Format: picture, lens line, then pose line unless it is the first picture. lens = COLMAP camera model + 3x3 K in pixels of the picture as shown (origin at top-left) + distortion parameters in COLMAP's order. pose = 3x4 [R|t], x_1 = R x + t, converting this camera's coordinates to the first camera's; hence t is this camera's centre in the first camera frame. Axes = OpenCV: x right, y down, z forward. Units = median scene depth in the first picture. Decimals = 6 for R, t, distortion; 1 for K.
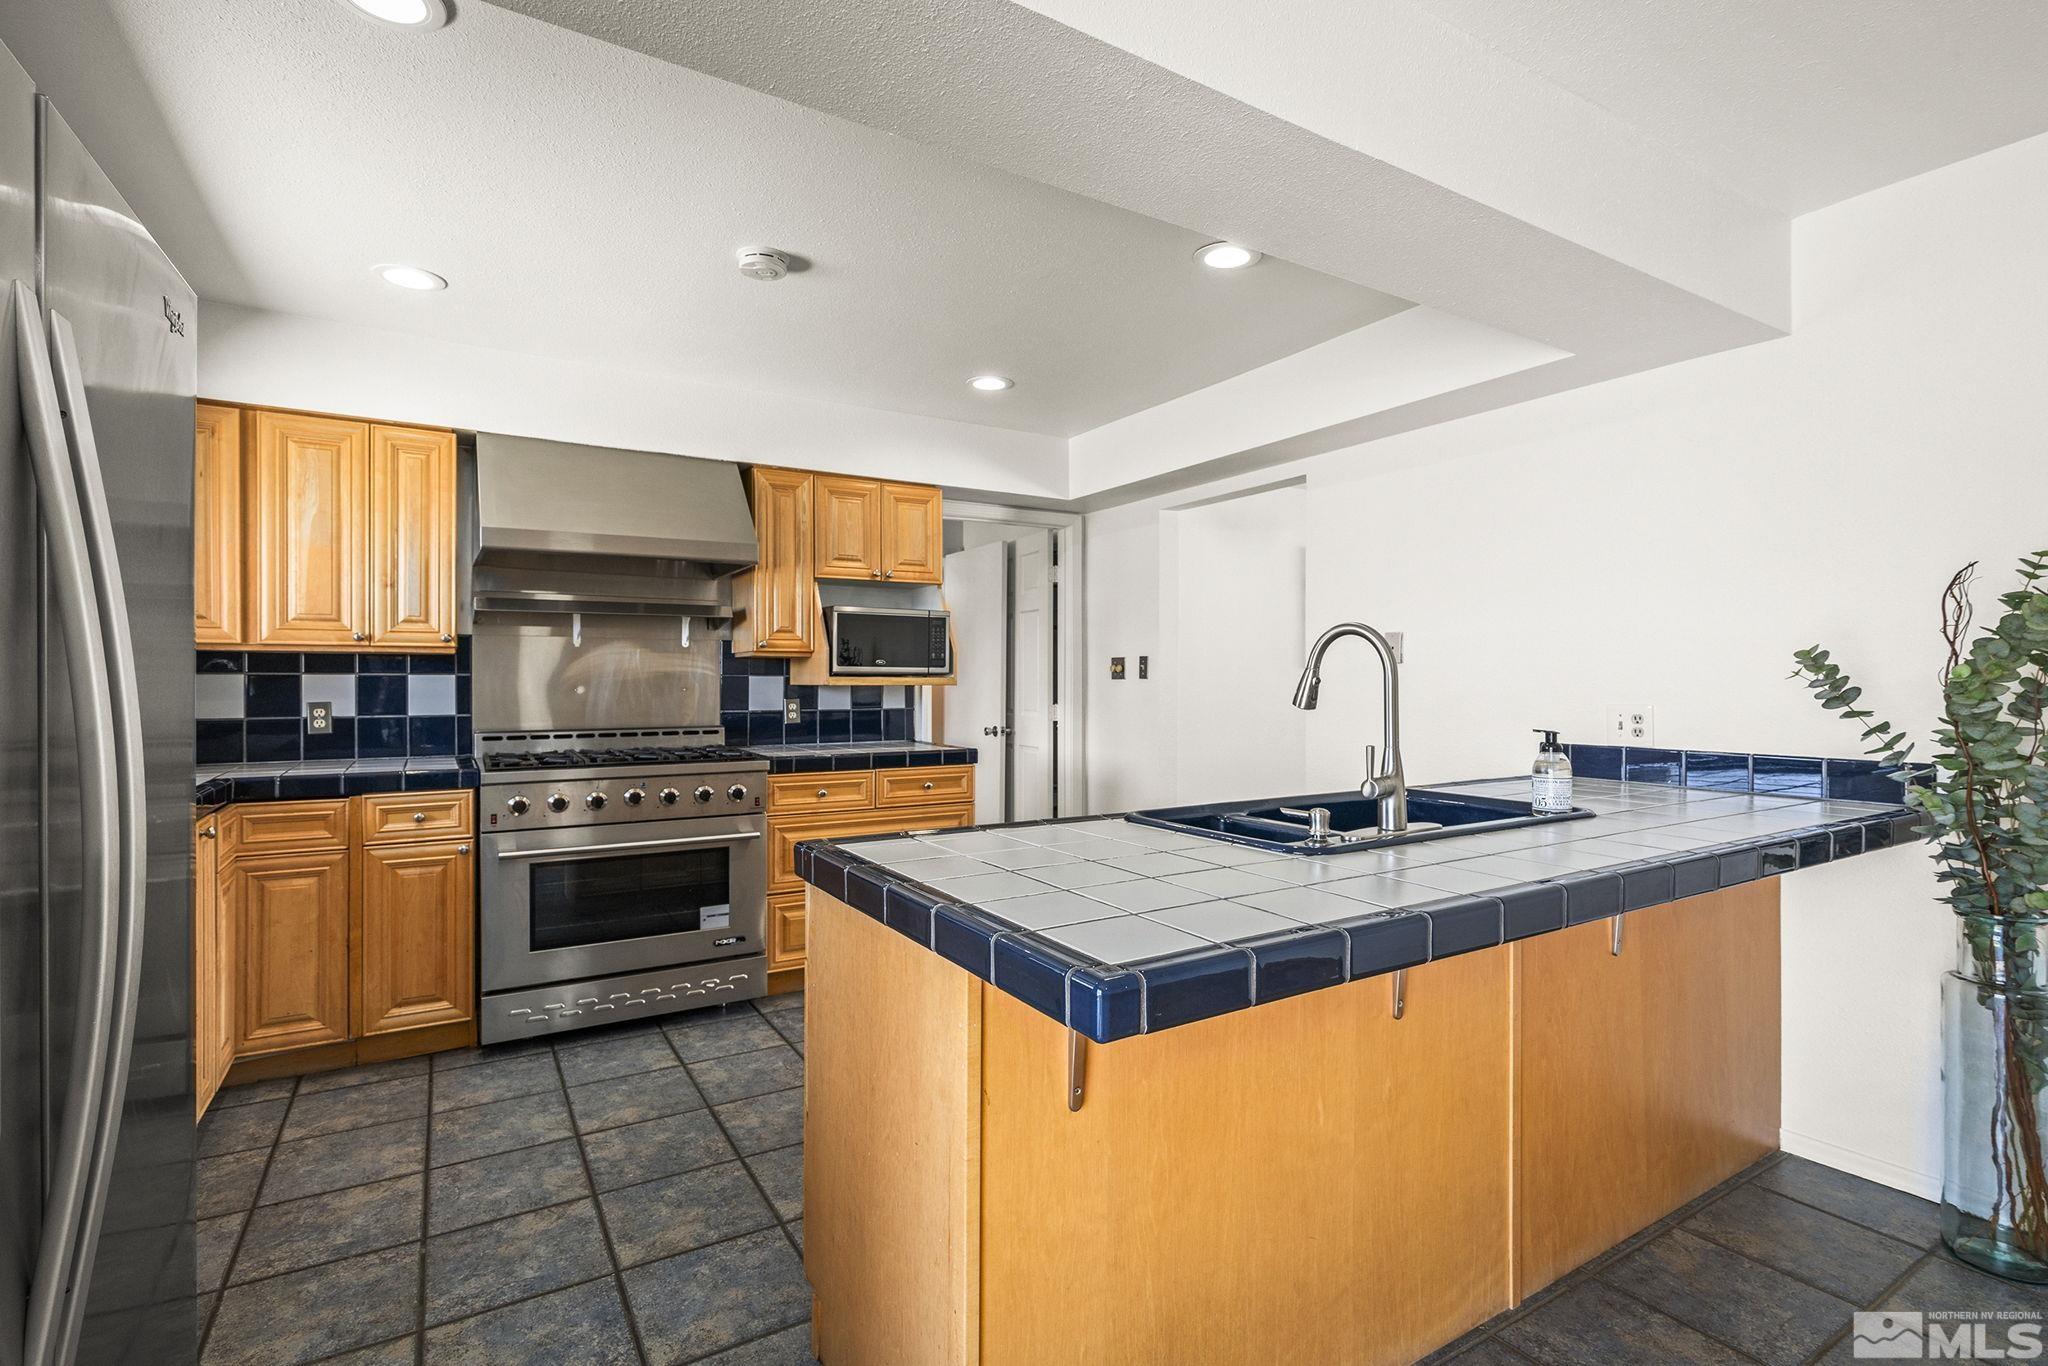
lens RADIAL K [[933.7, 0, 1027.1], [0, 933.7, 684.1], [0, 0, 1]] dist [-0.005085, 0.001276]
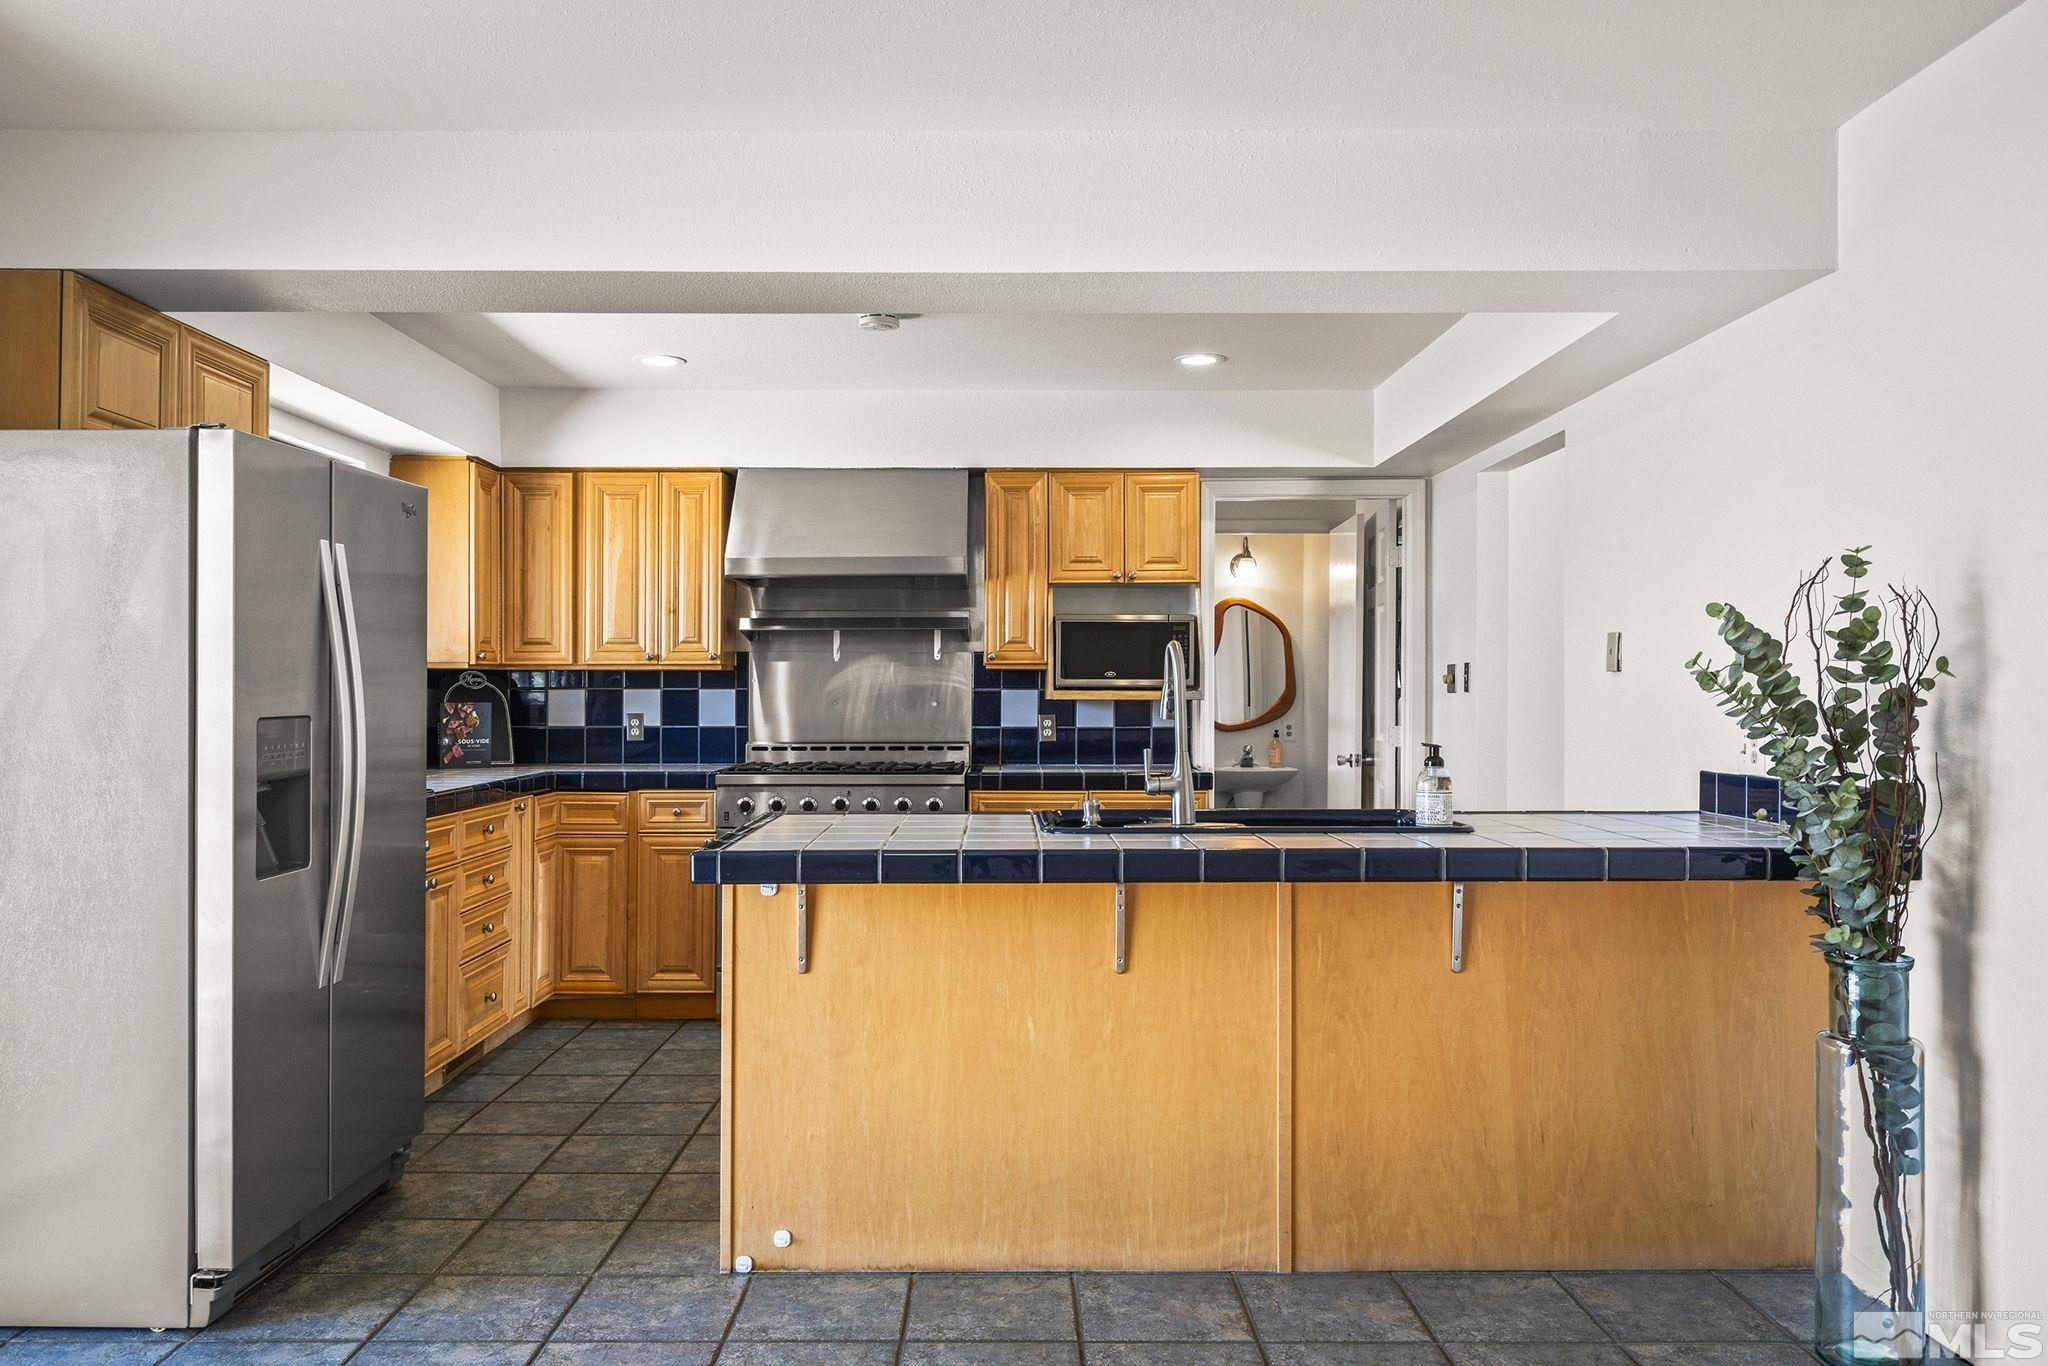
lens RADIAL K [[1560.5, 0, 1022.7], [0, 1560.5, 682.4], [0, 0, 1]] dist [0.004831, 0.000679]
pose [[0.849636, -0.004308, -0.527352, 0.674291], [-0.002476, 0.999923, -0.012156, 0.003483], [0.527364, 0.011634, 0.849560, -0.391071]]
